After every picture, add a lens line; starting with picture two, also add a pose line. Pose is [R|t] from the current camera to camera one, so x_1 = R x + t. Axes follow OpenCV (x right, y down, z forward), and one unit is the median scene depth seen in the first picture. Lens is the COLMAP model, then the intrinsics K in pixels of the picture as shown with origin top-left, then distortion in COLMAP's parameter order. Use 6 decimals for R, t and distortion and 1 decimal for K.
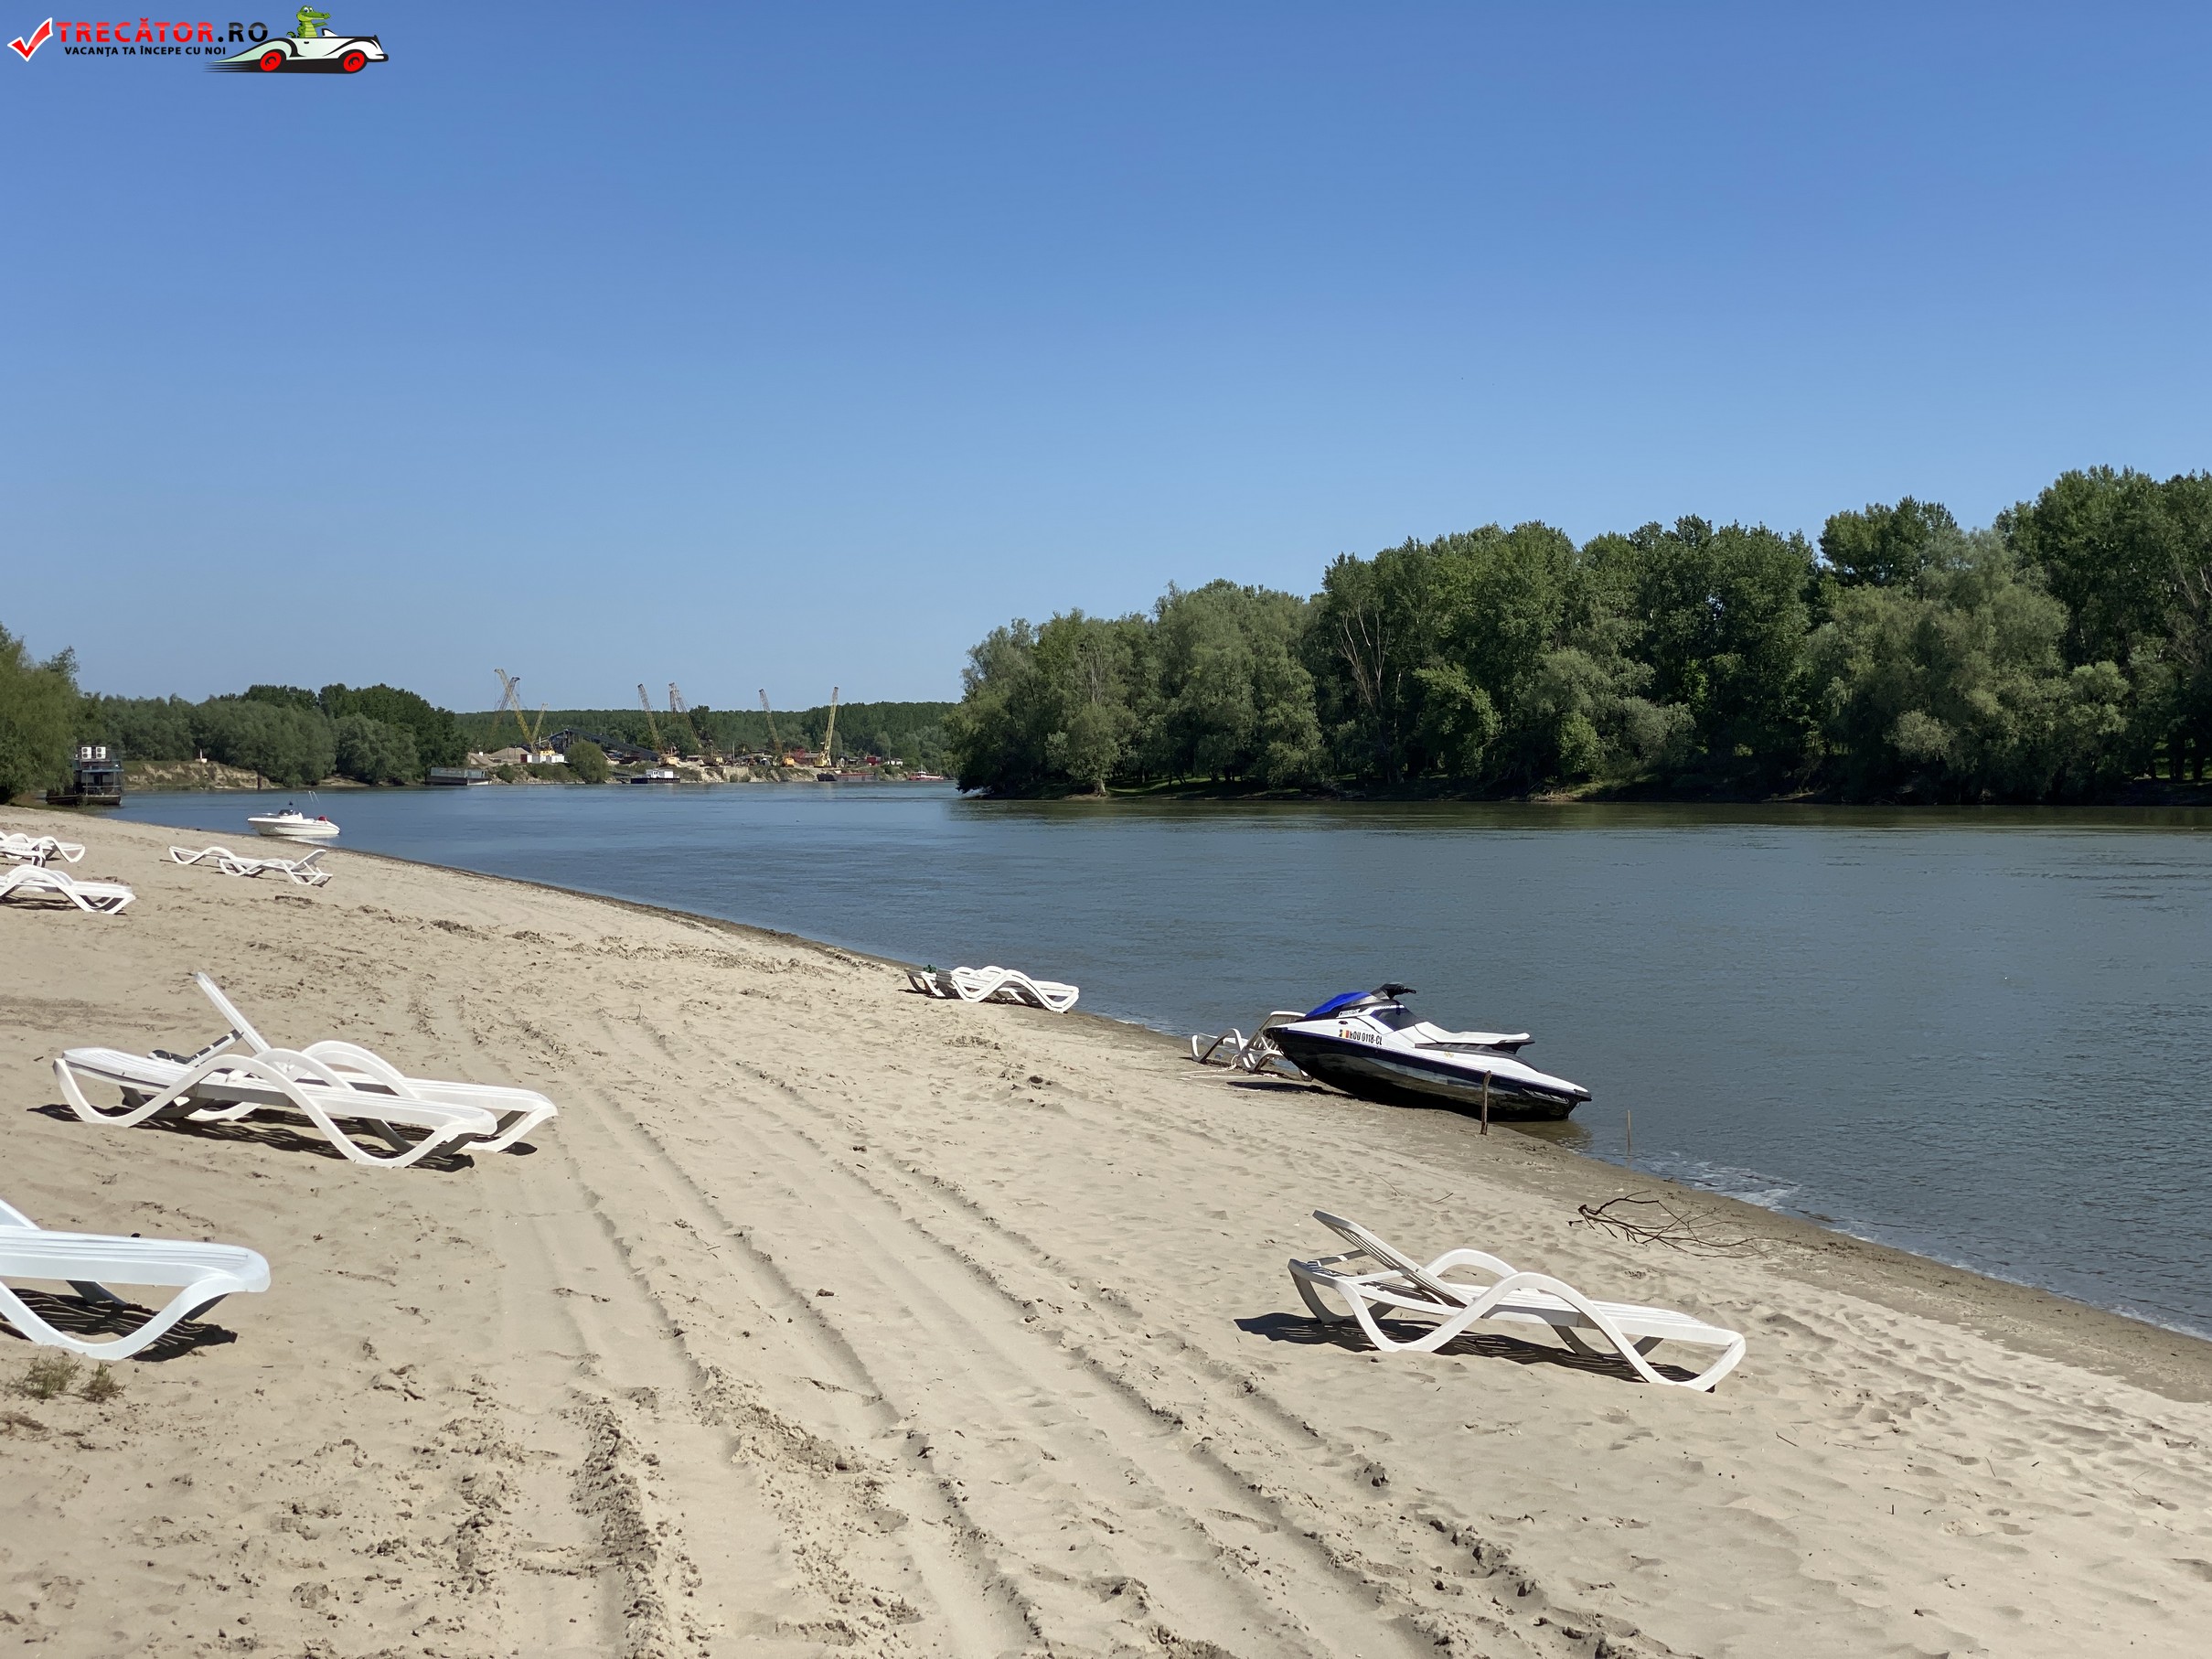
lens RADIAL K [[3270.2, 0, 1136.1], [0, 3270.2, 838.5], [0, 0, 1]] dist [0.090548, 0.000000]
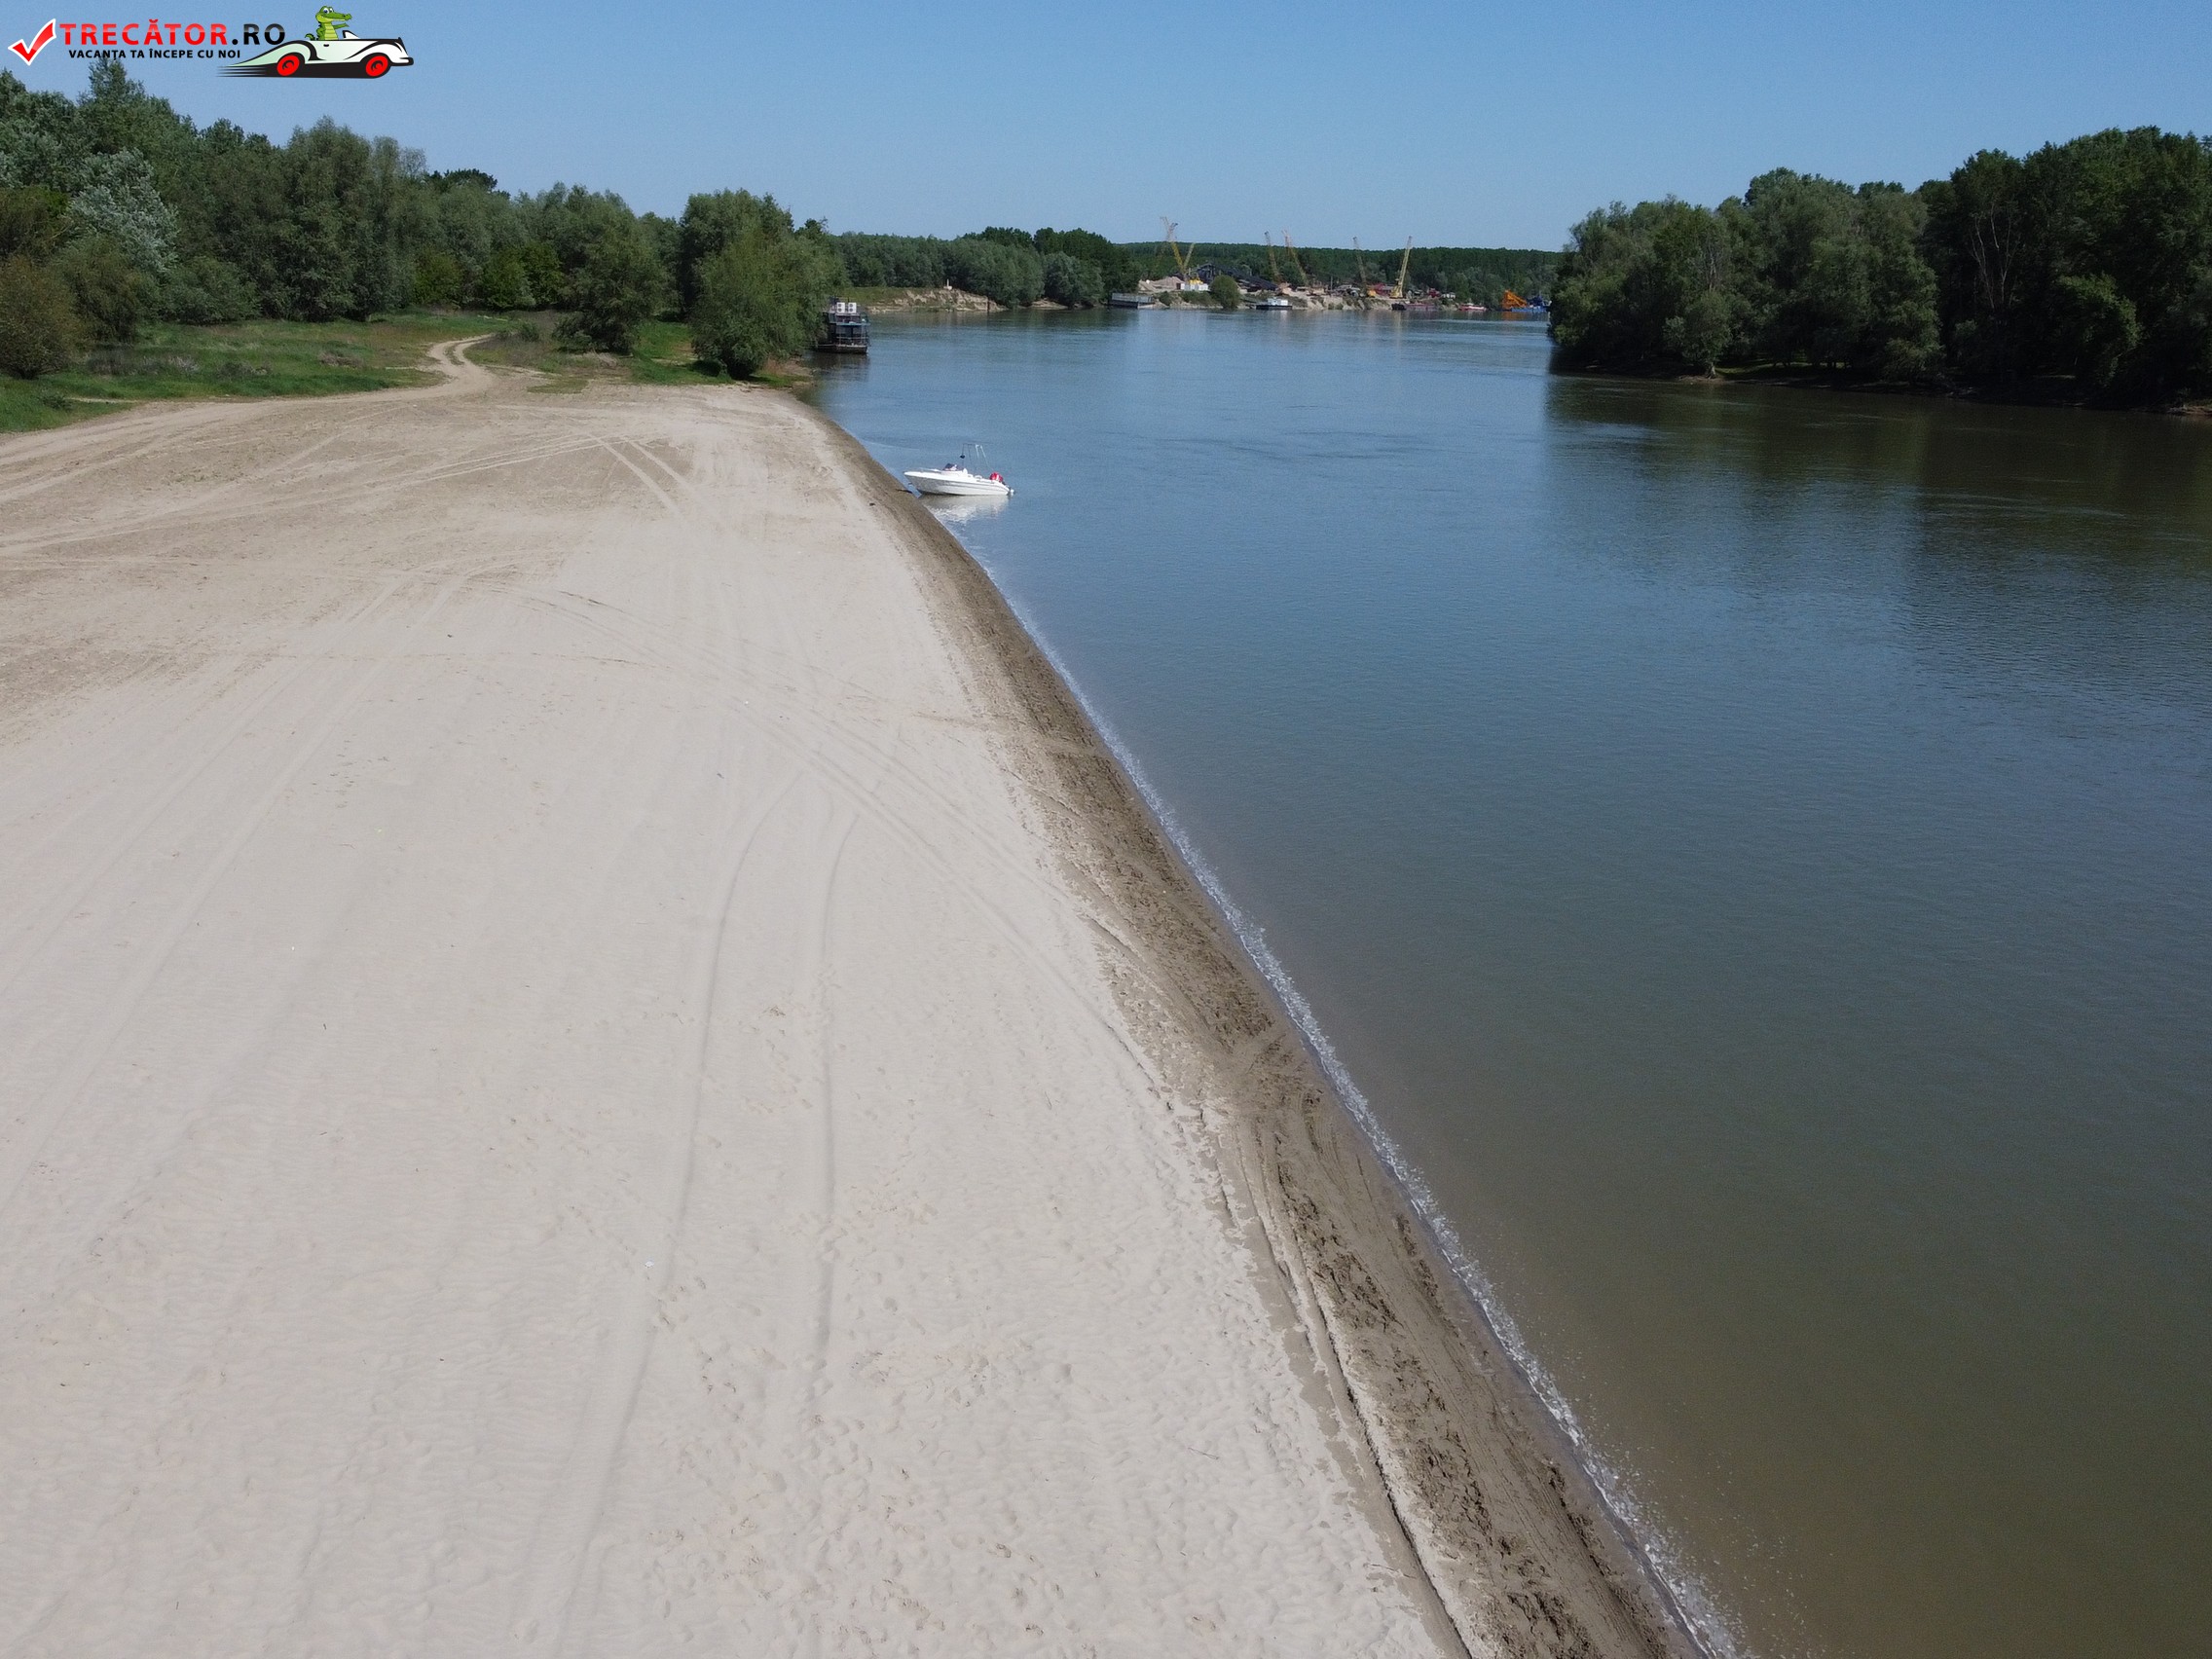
lens RADIAL K [[2221.4, 0, 1088.6], [0, 2221.4, 831.0], [0, 0, 1]] dist [-0.012357, 0.000000]
pose [[0.975339, 0.084315, -0.203975, -0.046014], [-0.037683, 0.974202, 0.222508, -0.020728], [0.217474, -0.209334, 0.953354, 0.192110]]
